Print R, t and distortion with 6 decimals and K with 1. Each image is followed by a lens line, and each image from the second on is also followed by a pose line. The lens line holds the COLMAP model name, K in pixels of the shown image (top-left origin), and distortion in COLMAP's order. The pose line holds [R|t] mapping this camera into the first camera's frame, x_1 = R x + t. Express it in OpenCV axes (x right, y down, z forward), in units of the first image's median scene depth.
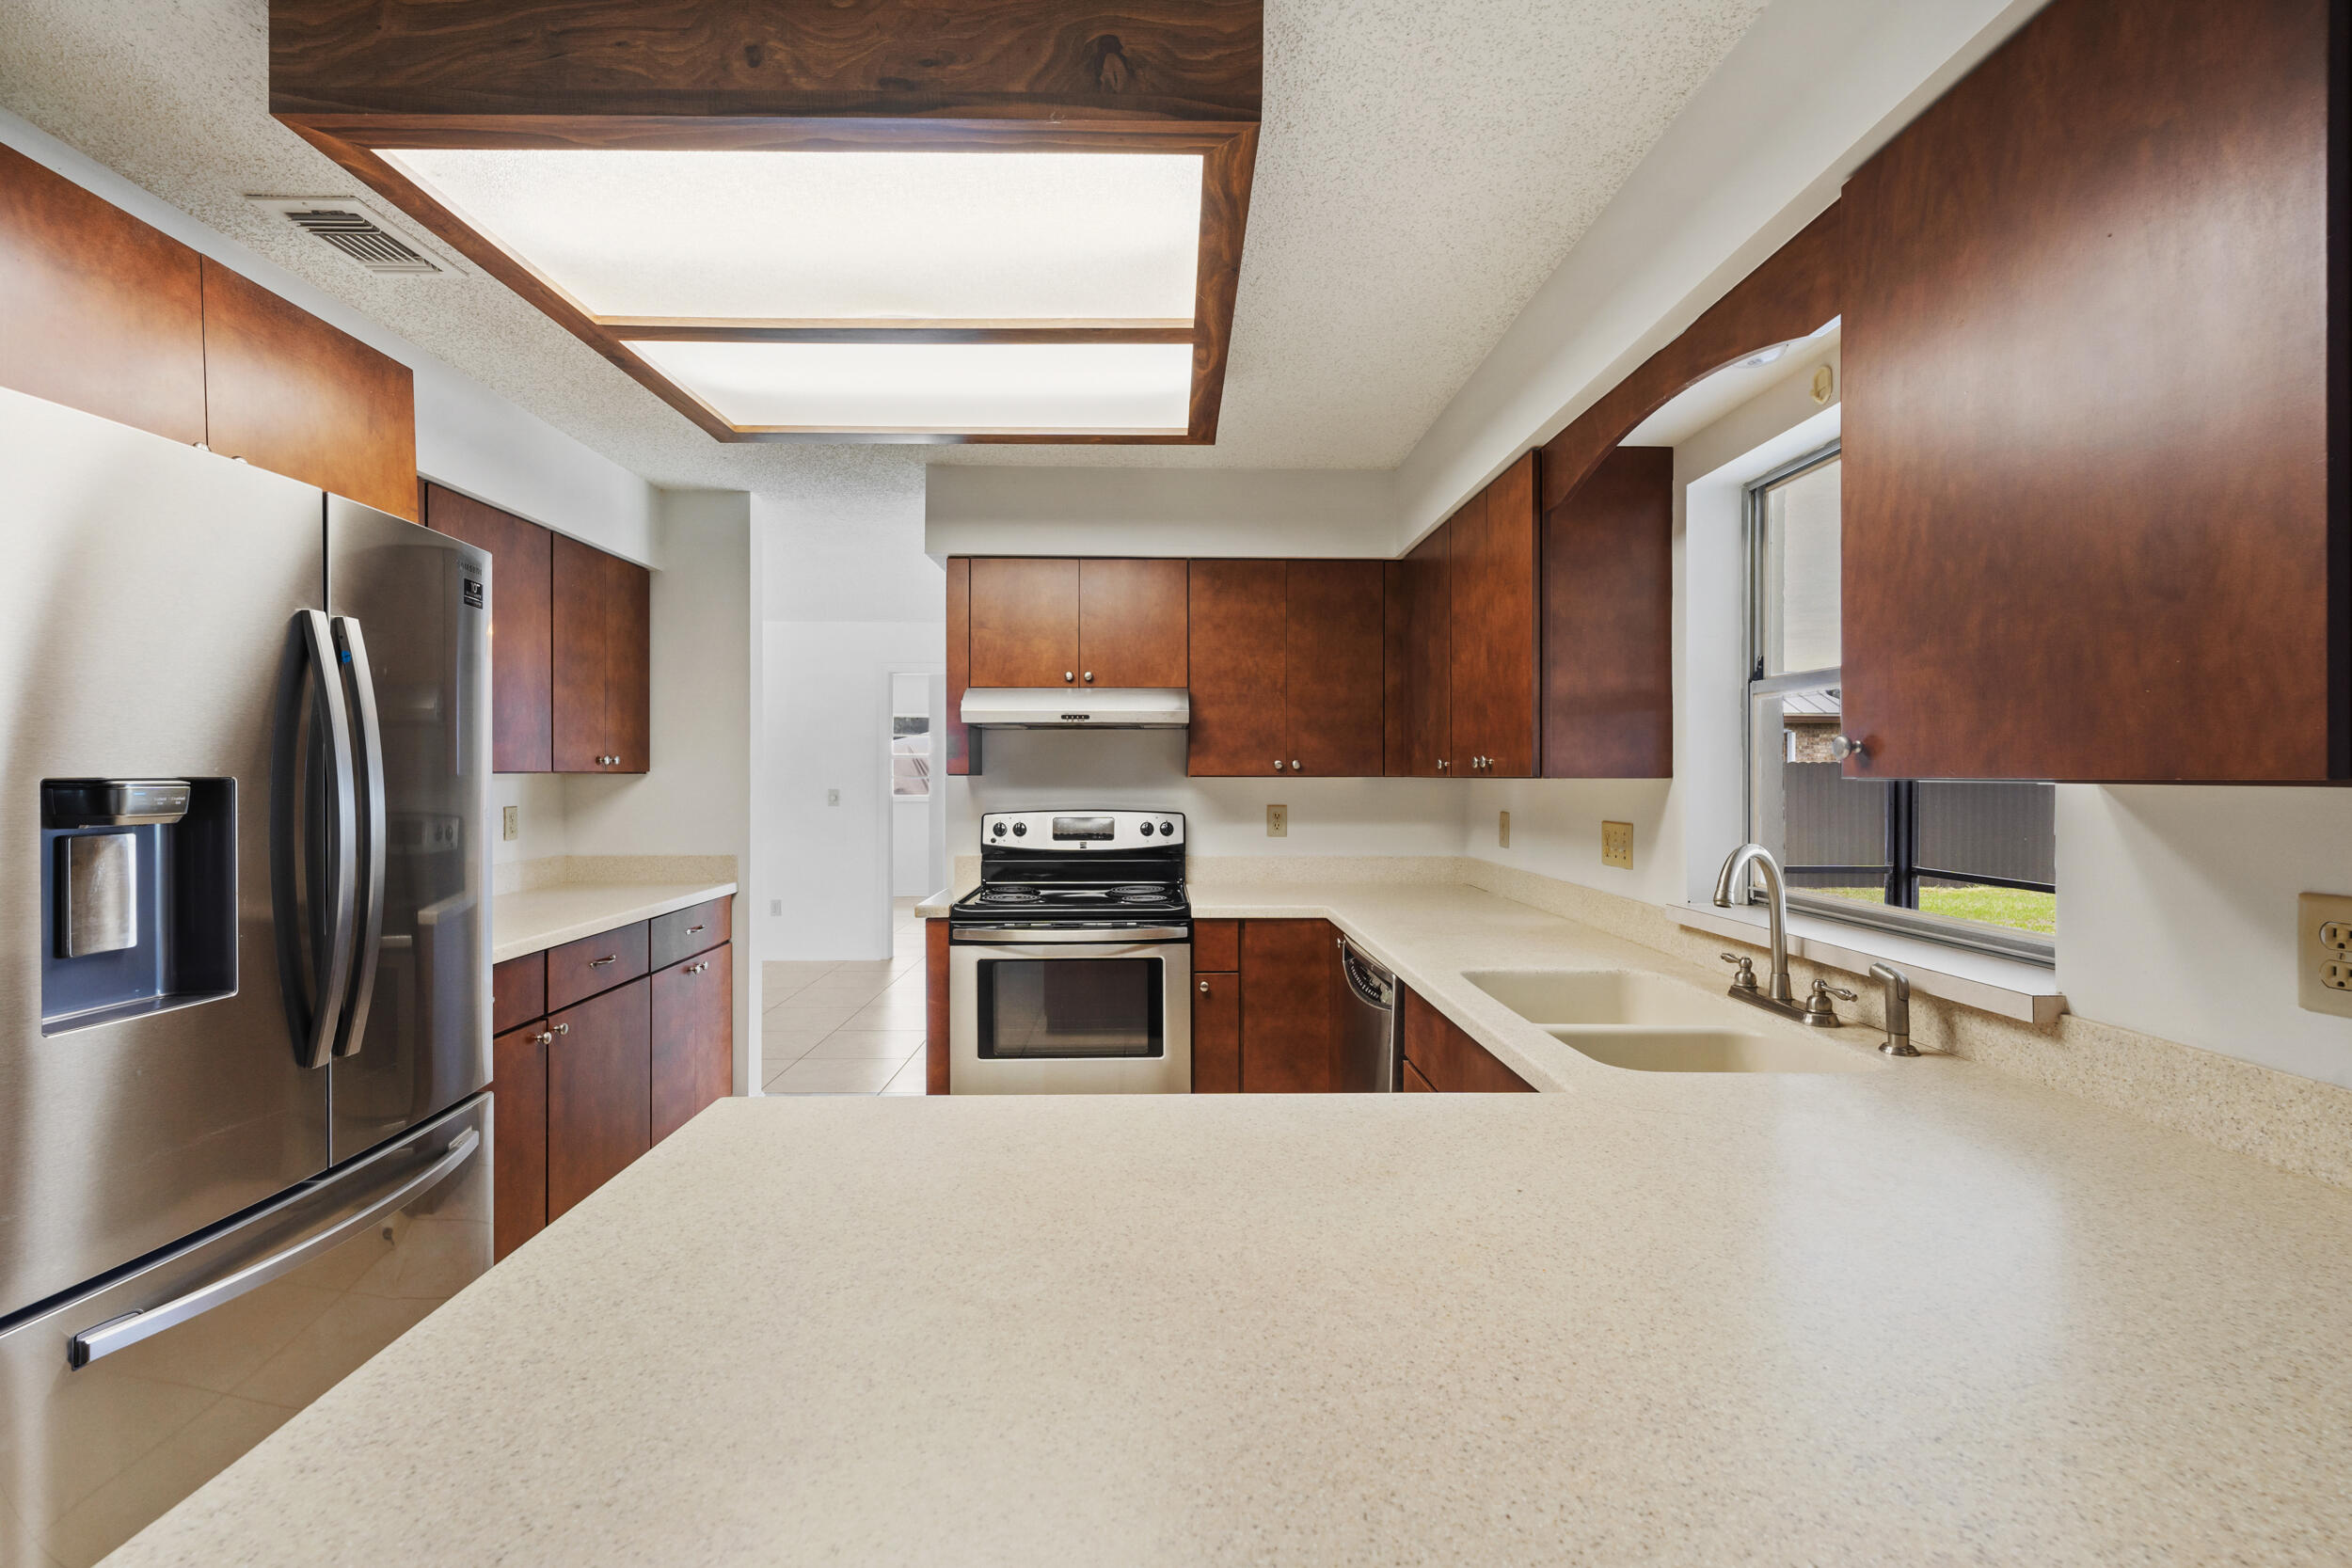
lens RADIAL K [[979.0, 0, 1177.2], [0, 979.0, 781.5], [0, 0, 1]] dist [-0.001940, -0.000039]
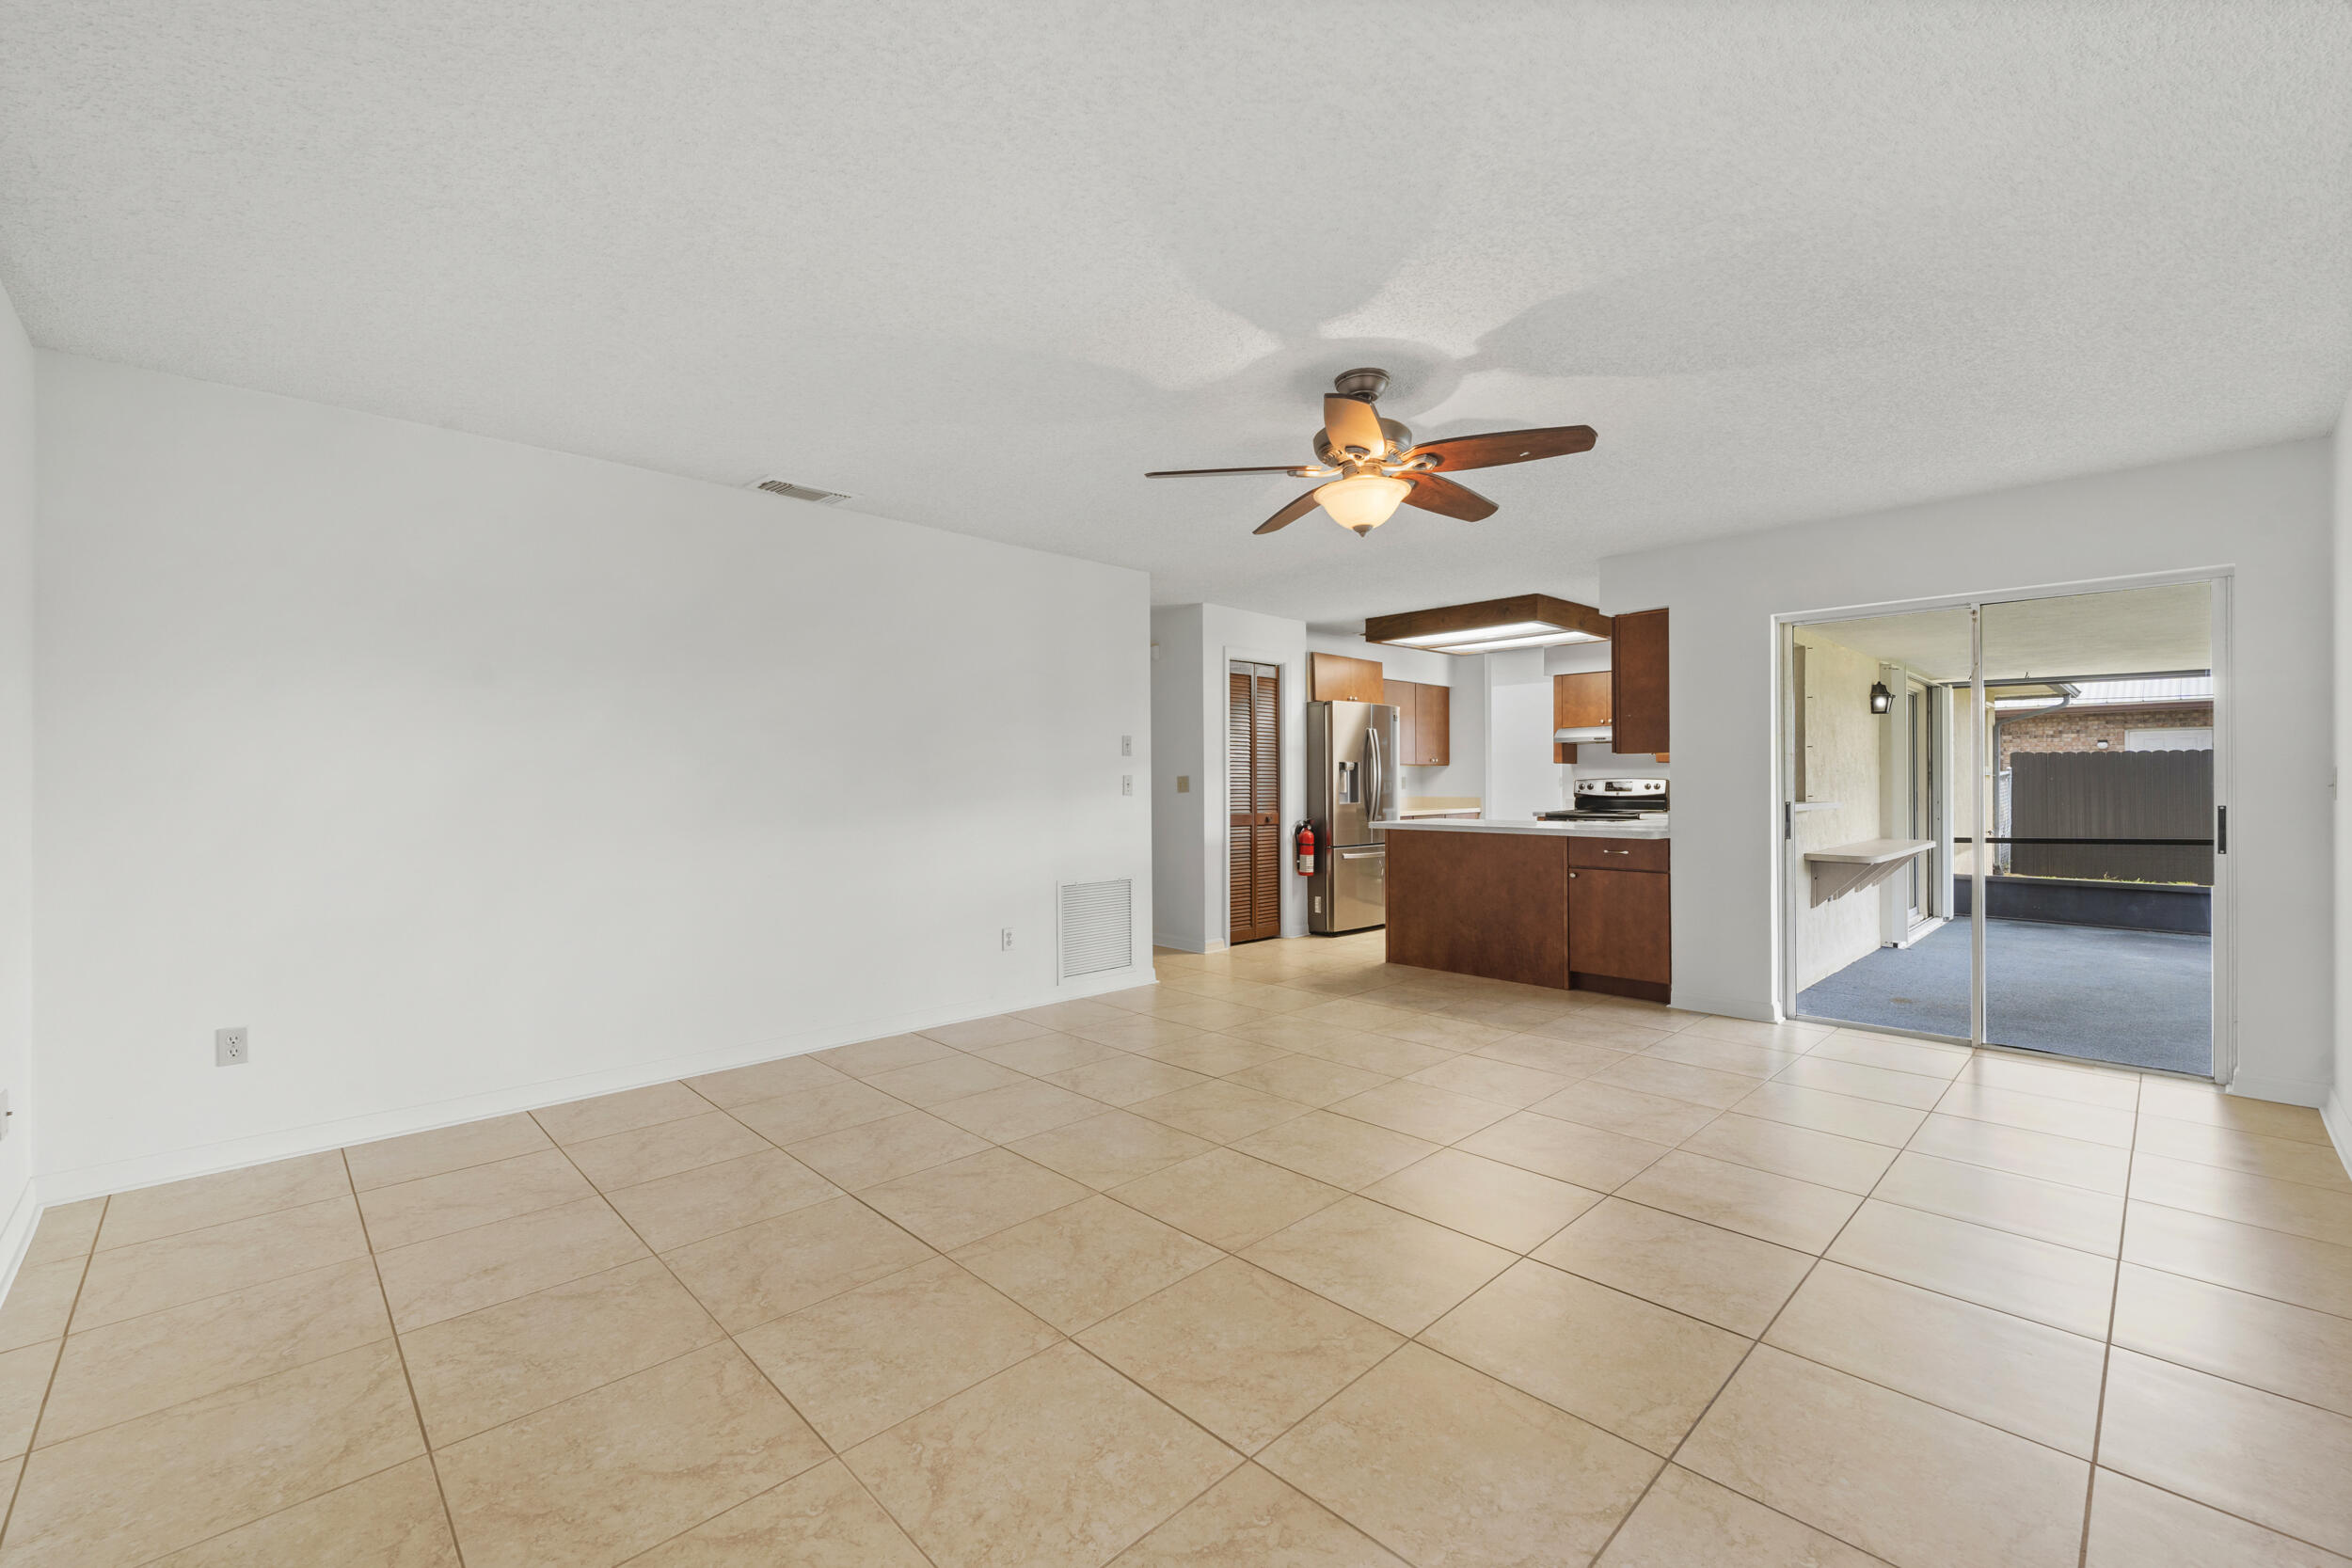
lens RADIAL K [[979.0, 0, 1179.9], [0, 979.0, 785.8], [0, 0, 1]] dist [-0.001940, -0.000039]
pose [[0.673747, -0.003686, -0.738953, 0.907527], [-0.002543, 0.999970, -0.007307, 0.067197], [0.738958, 0.006802, 0.673717, -1.293694]]
